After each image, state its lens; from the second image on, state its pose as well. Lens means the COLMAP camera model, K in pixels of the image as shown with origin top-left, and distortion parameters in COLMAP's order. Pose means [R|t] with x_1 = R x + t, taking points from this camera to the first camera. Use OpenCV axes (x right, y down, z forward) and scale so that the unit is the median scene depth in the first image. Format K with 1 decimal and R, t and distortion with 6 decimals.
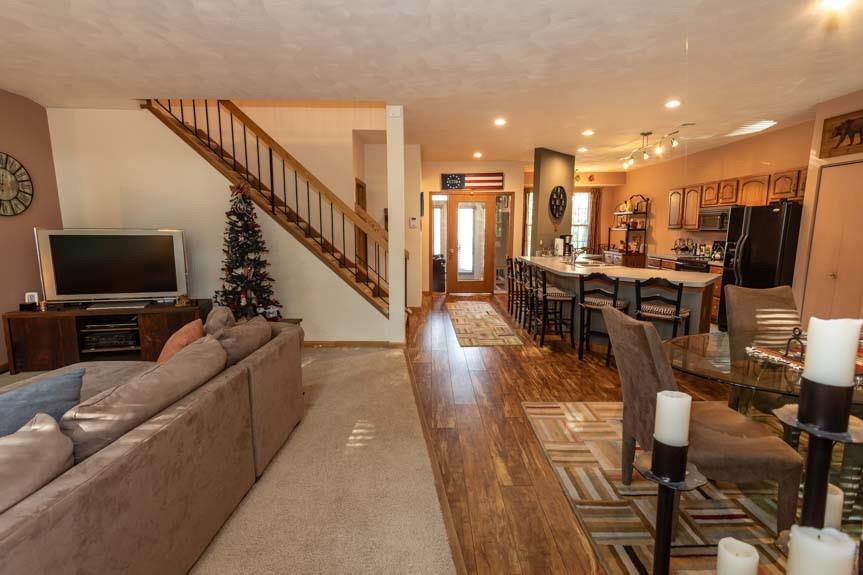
lens RADIAL K [[404.5, 0, 431.1], [0, 404.5, 287.3], [0, 0, 1]] dist [0.005237, 0.000061]
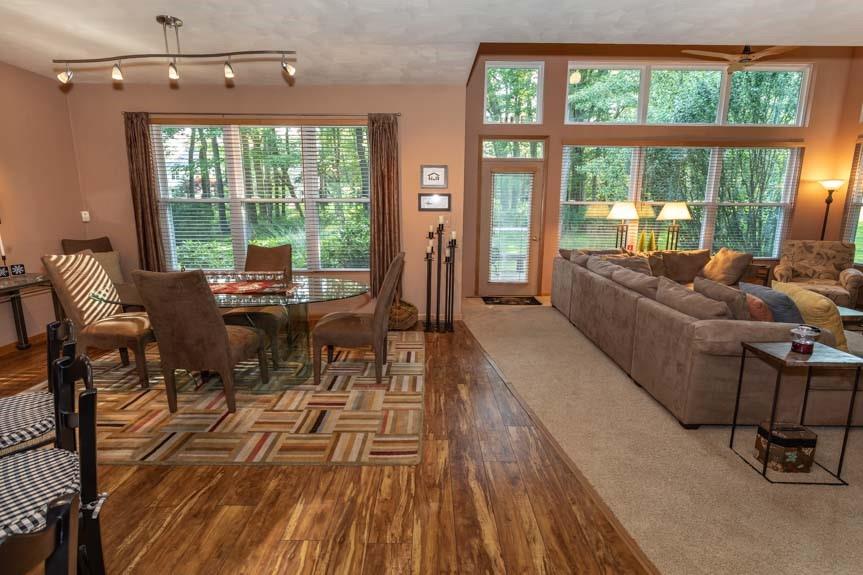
lens RADIAL K [[420.8, 0, 431.3], [0, 420.8, 287.6], [0, 0, 1]] dist [-0.006378, 0.001805]
pose [[-0.999979, -0.004209, -0.005013, 0.171845], [-0.005640, 0.942763, 0.333415, -0.189165], [0.003323, 0.333436, -0.942767, 1.299039]]
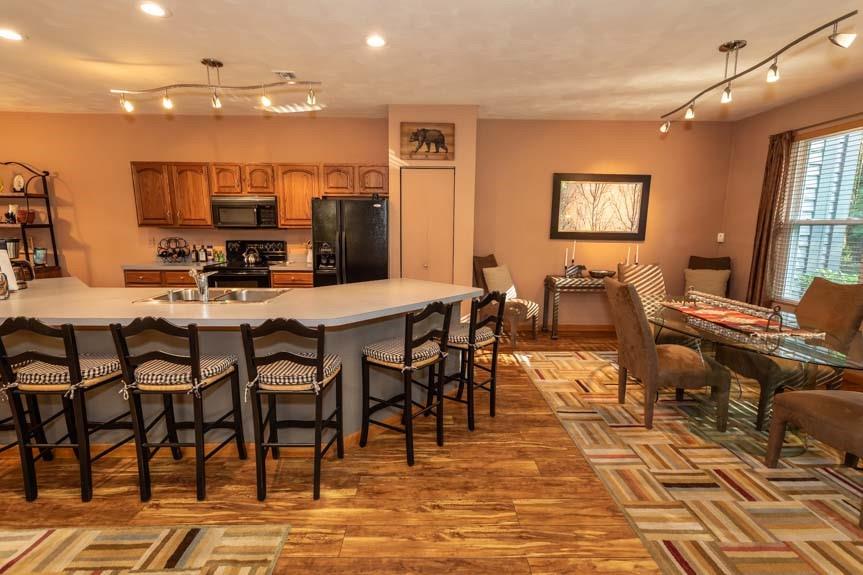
lens RADIAL K [[404.5, 0, 432.1], [0, 404.5, 287.0], [0, 0, 1]] dist [0.005237, 0.000061]
pose [[-0.013587, -0.150551, 0.988509, -0.149262], [0.141738, 0.978328, 0.150949, -0.147277], [-0.989811, 0.142160, 0.008046, 1.023365]]
